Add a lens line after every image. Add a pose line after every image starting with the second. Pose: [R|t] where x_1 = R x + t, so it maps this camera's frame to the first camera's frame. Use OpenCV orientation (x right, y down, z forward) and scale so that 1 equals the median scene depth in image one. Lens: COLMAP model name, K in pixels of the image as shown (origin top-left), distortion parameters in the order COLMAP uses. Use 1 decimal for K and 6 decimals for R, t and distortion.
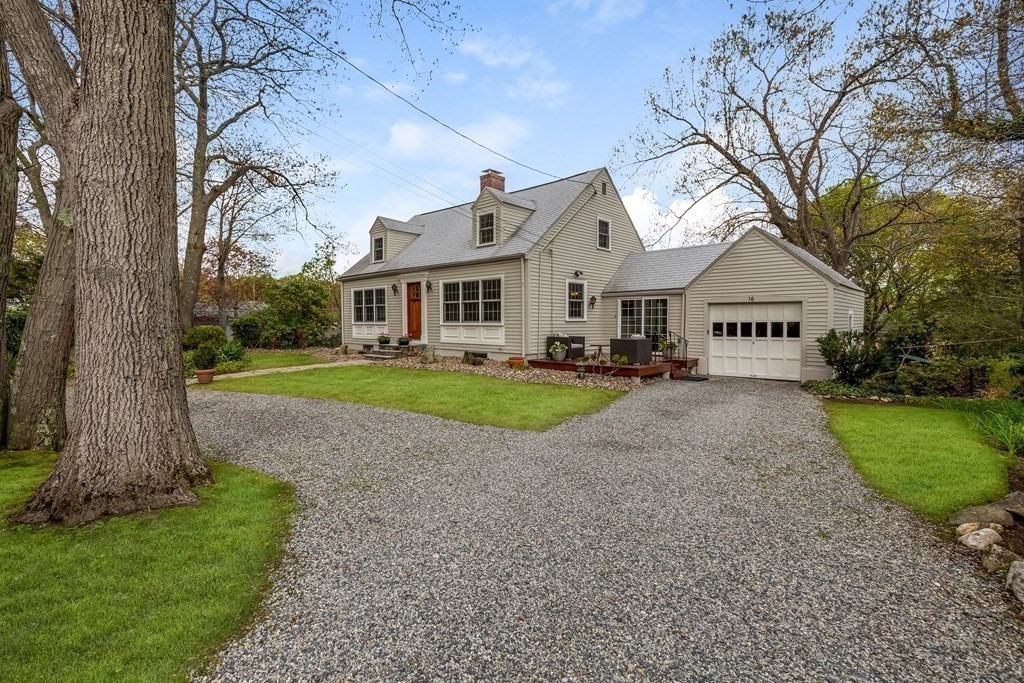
lens RADIAL K [[466.1, 0, 512.8], [0, 466.1, 319.1], [0, 0, 1]] dist [0.010166, 0.000137]
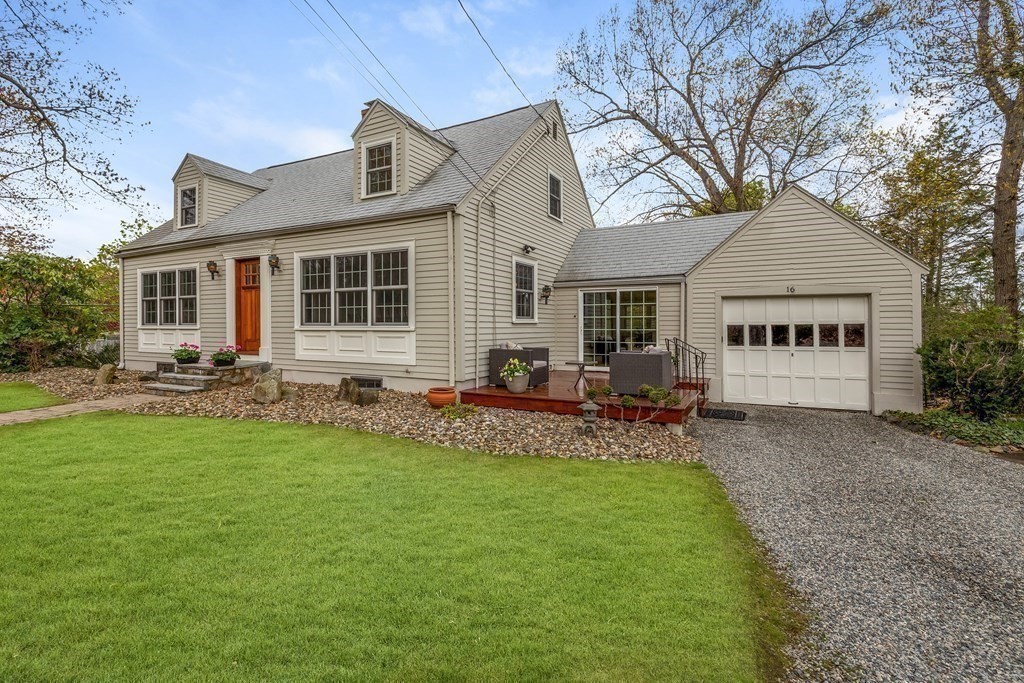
lens RADIAL K [[466.1, 0, 512.8], [0, 466.1, 319.1], [0, 0, 1]] dist [0.010166, 0.000137]
pose [[0.964621, 0.002089, 0.263633, -0.048422], [-0.000458, 0.999980, -0.006248, 0.002876], [-0.263641, 0.005906, 0.964603, 0.375503]]
